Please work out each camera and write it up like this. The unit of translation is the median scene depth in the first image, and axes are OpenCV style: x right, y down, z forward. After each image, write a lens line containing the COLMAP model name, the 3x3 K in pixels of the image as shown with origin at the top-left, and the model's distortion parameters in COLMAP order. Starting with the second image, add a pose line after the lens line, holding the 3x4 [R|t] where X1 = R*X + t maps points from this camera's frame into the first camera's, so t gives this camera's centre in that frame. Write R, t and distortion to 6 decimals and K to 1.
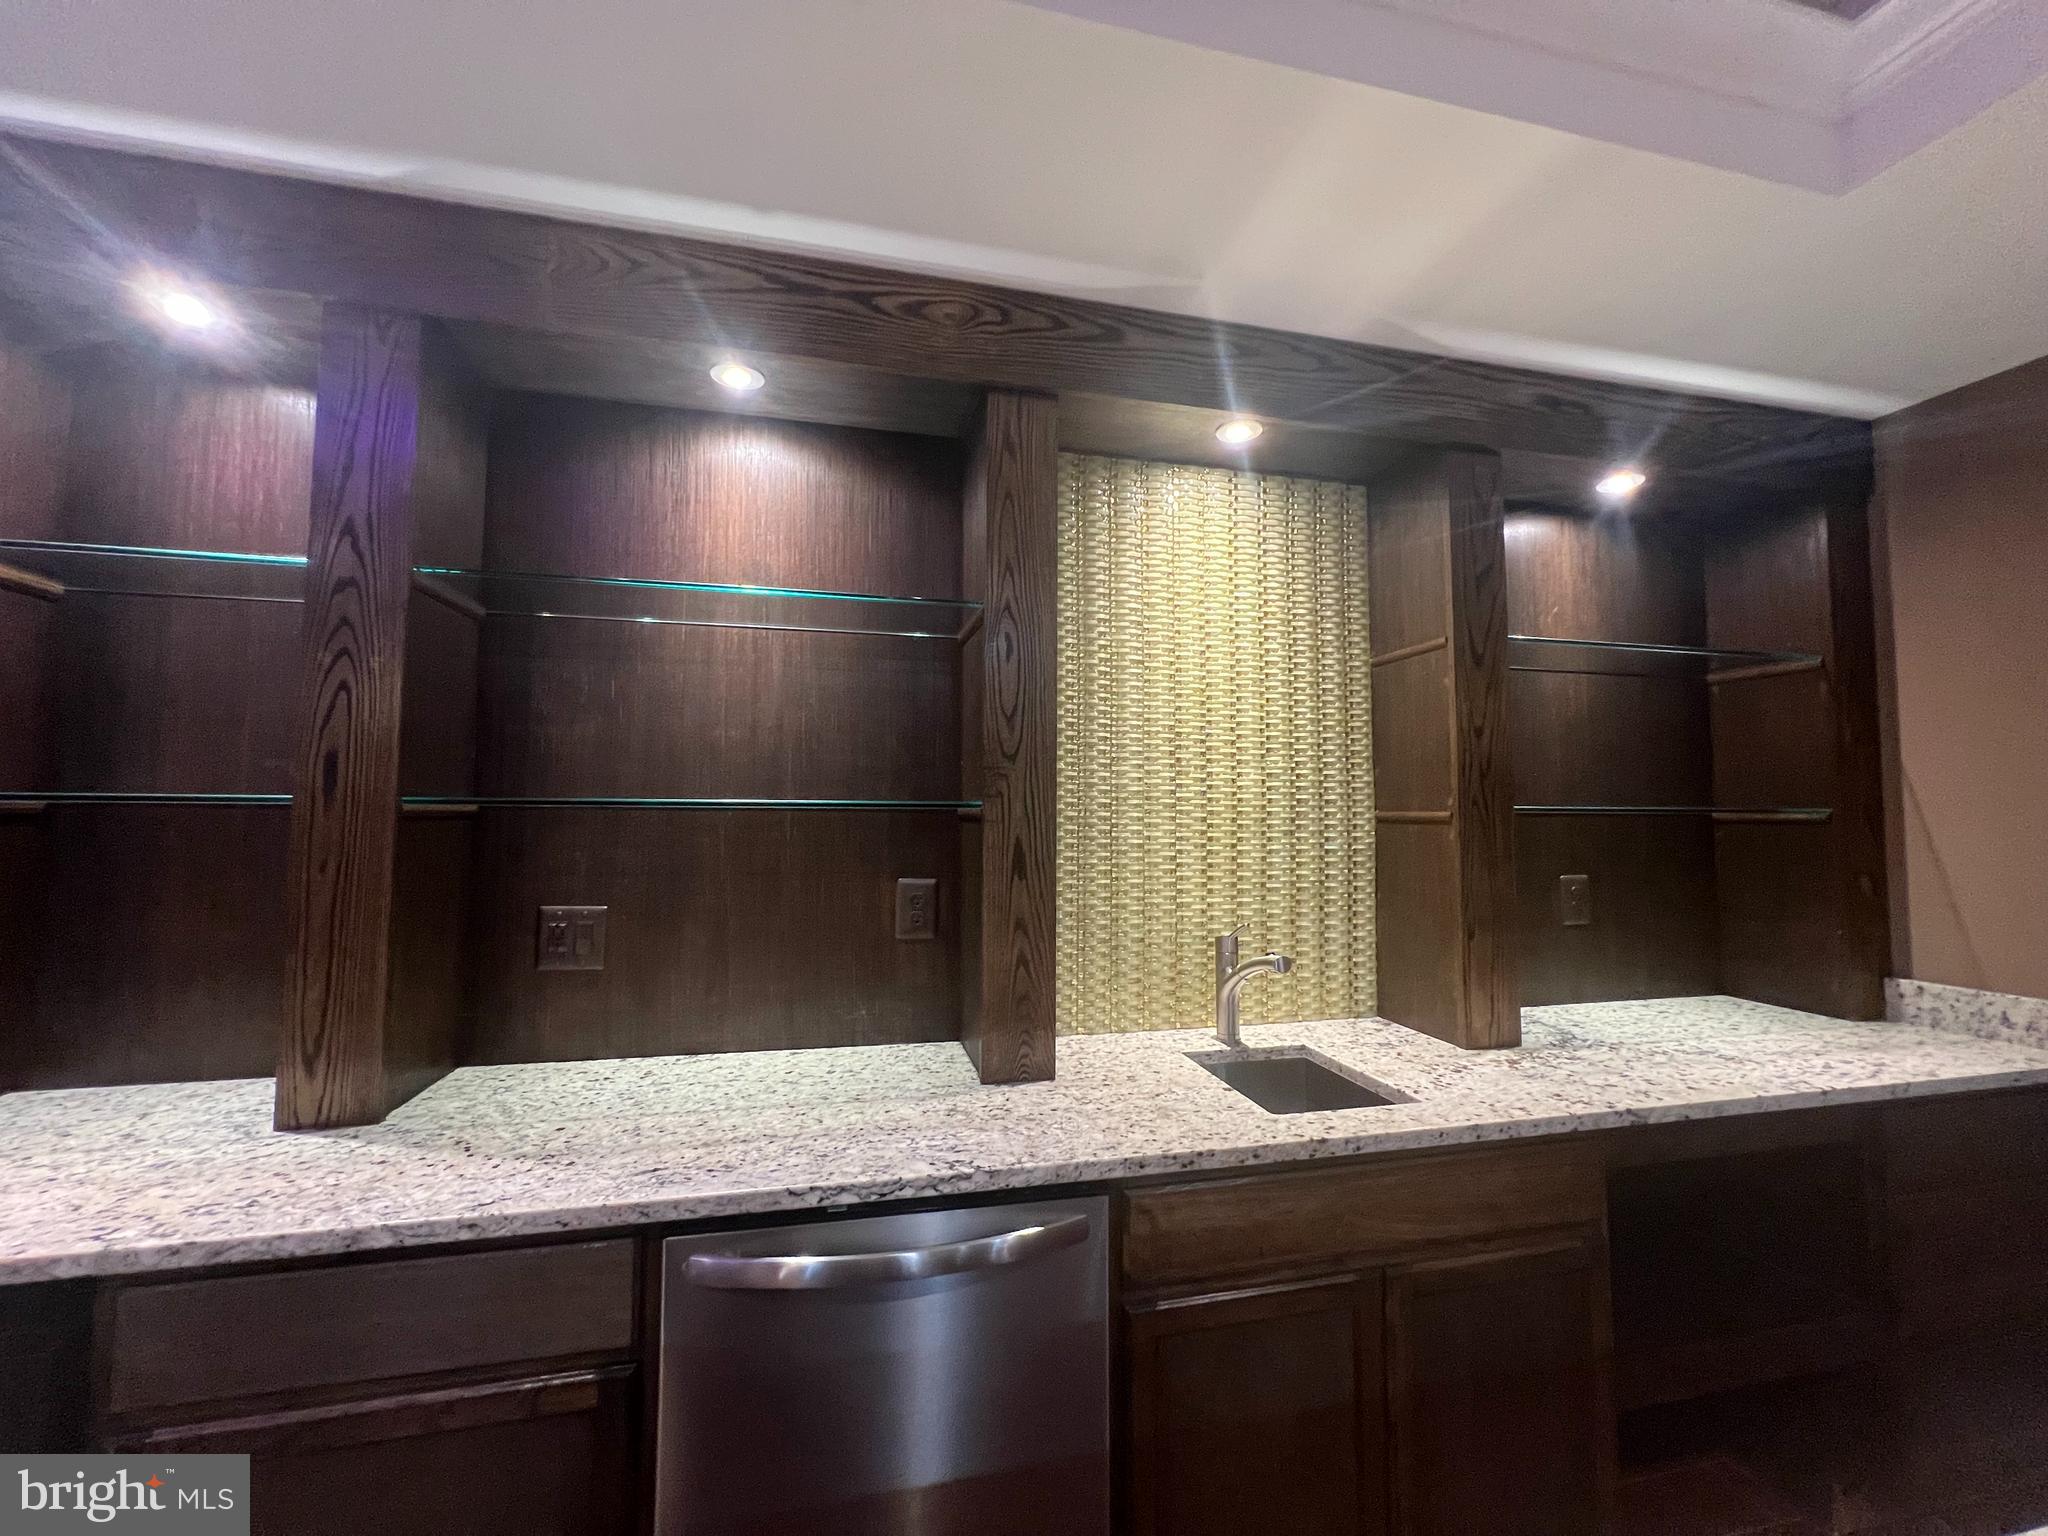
lens RADIAL K [[849.8, 0, 1024.0], [0, 849.8, 768.0], [0, 0, 1]] dist [0.011076, 0.000084]
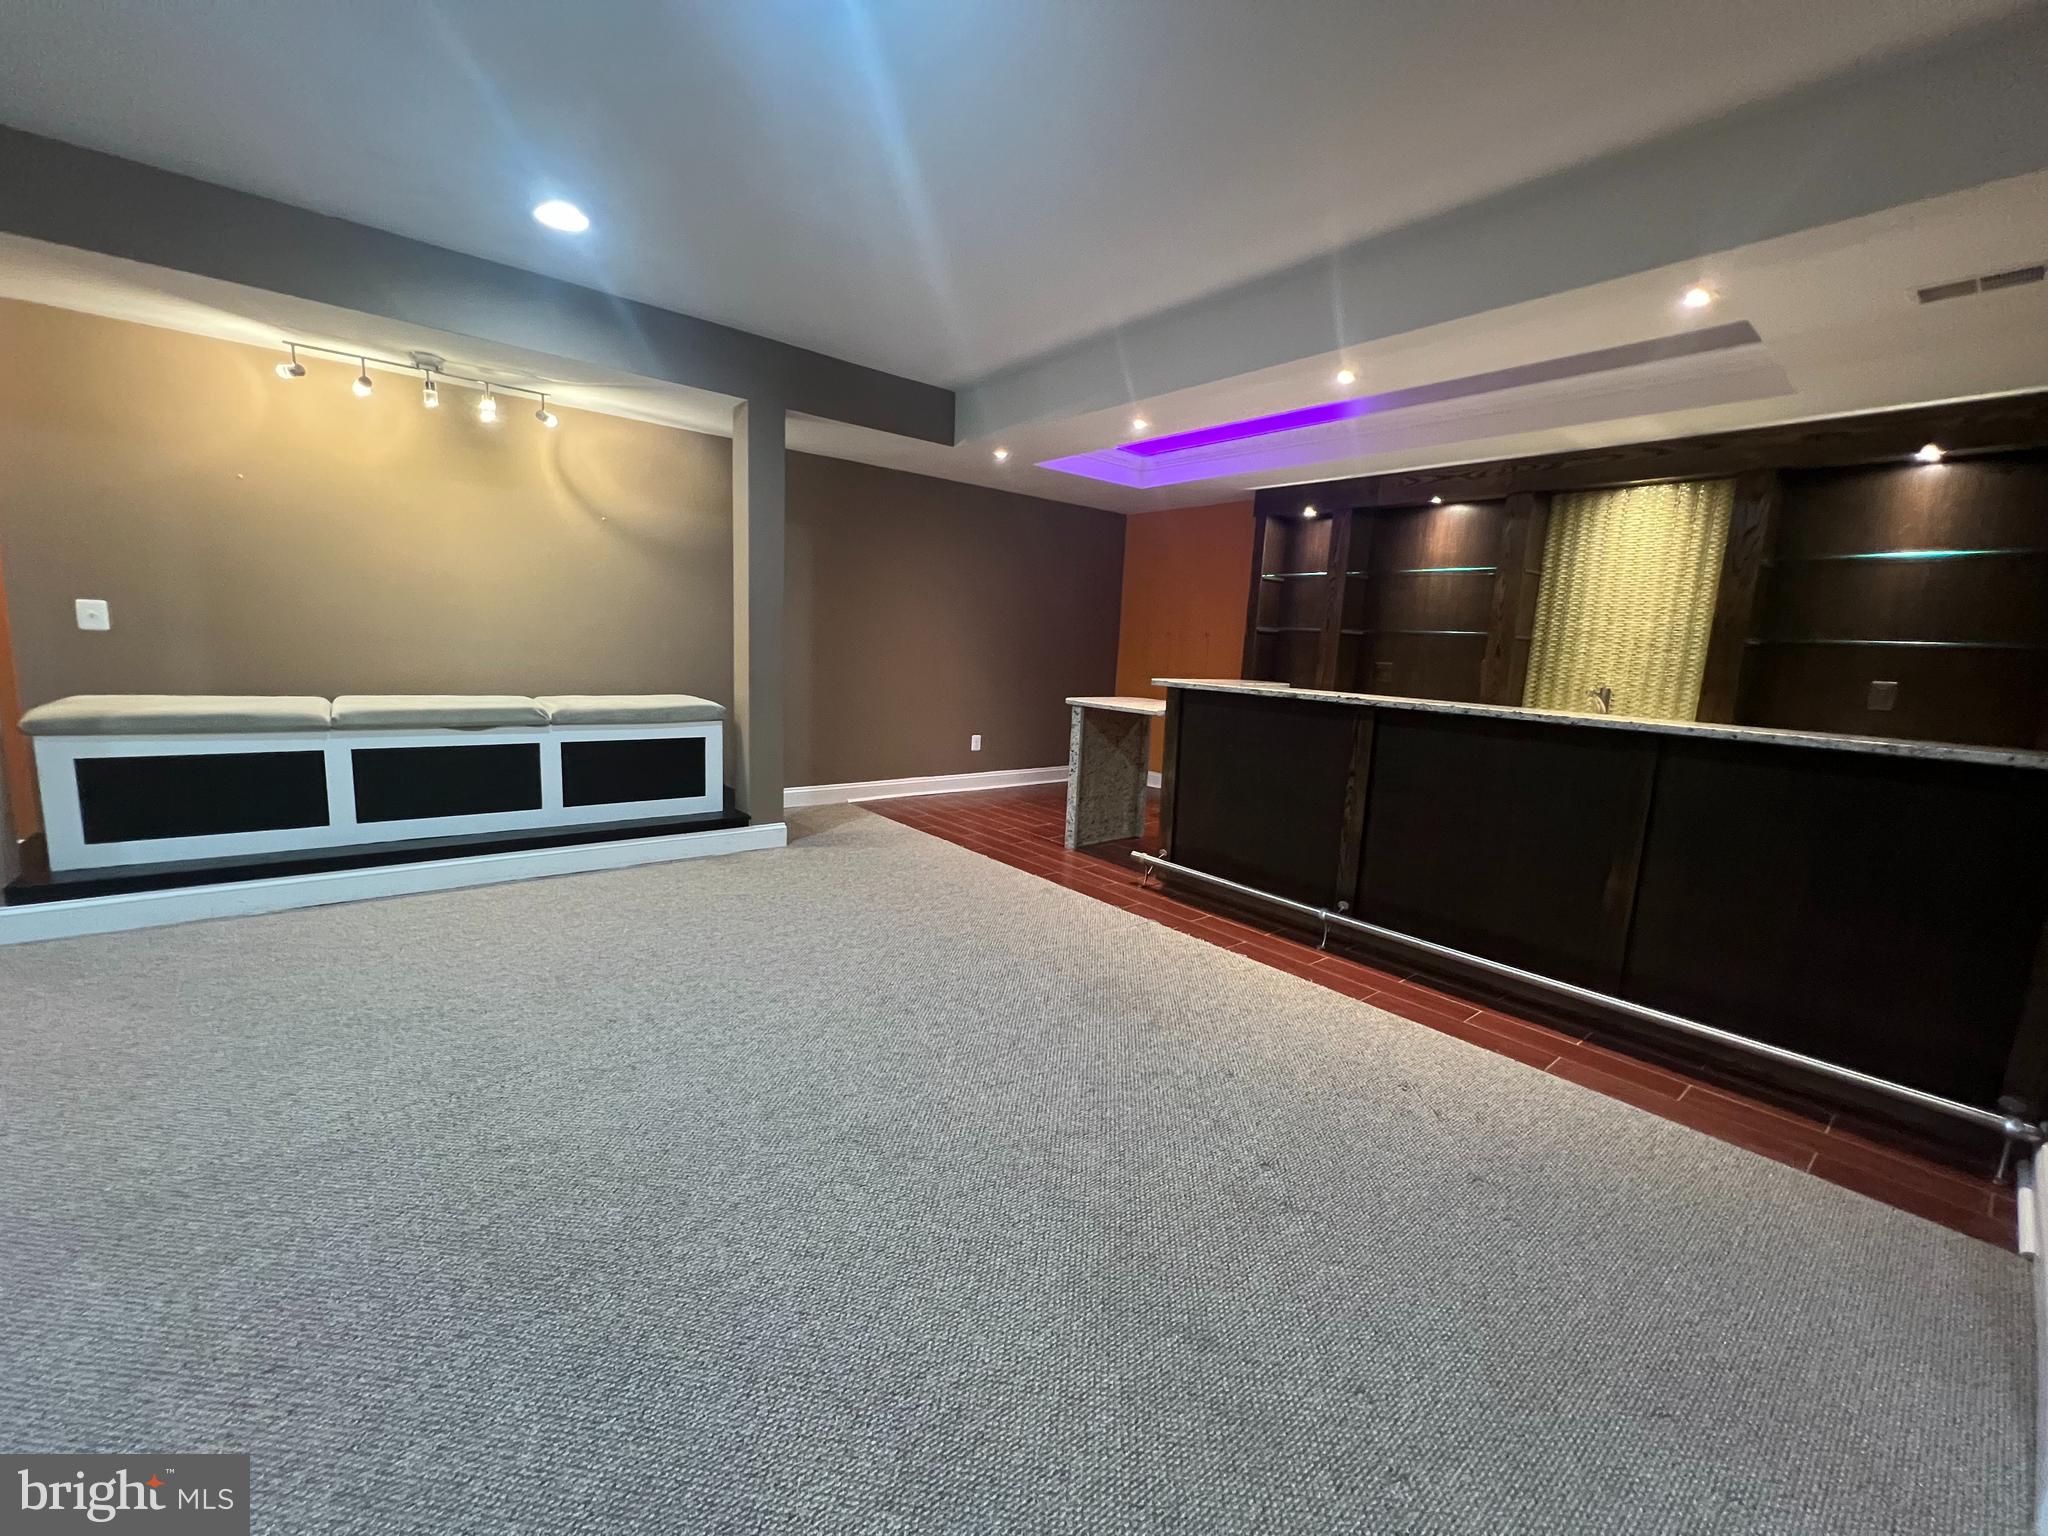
lens RADIAL K [[815.5, 0, 1024.0], [0, 815.5, 768.0], [0, 0, 1]] dist [0.000240, 0.000043]
pose [[0.448933, 0.154764, -0.880061, 1.567474], [0.005484, 0.984391, 0.175908, -0.006812], [0.893549, -0.083797, 0.441077, -1.571006]]
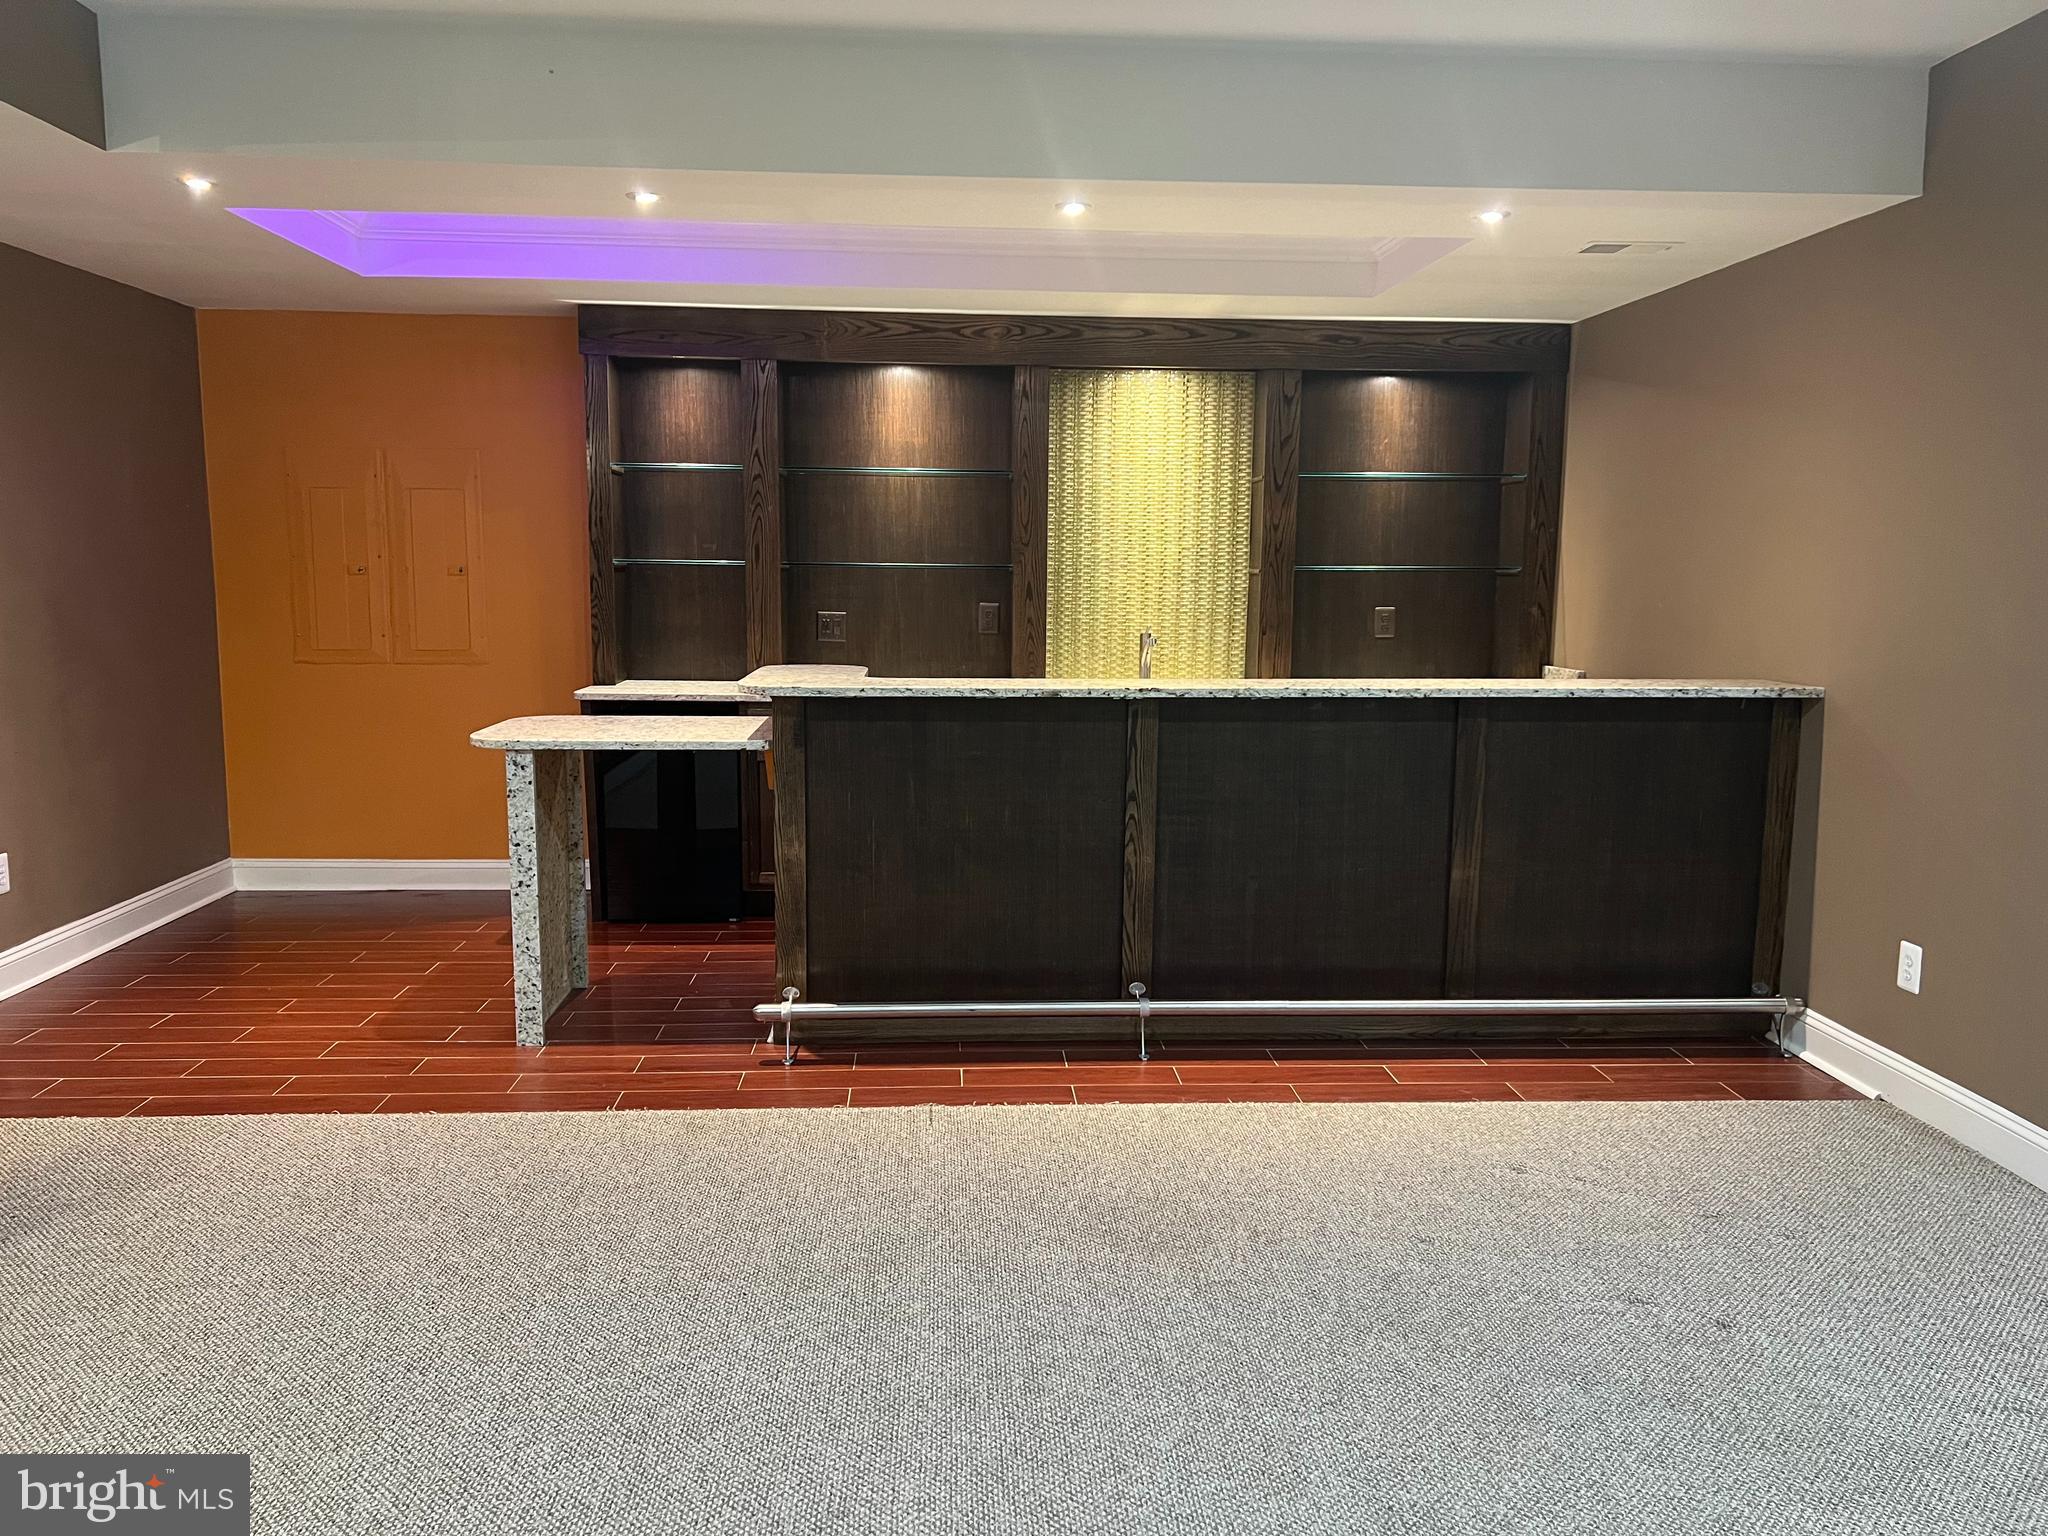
lens RADIAL K [[1513.5, 0, 1023.5], [0, 1513.5, 781.3], [0, 0, 1]] dist [0.112938, -0.178908]
pose [[0.985344, 0.027479, -0.168351, 0.533669], [0.005988, 0.980759, 0.195130, -0.144427], [0.170474, -0.193278, 0.966221, -2.364704]]
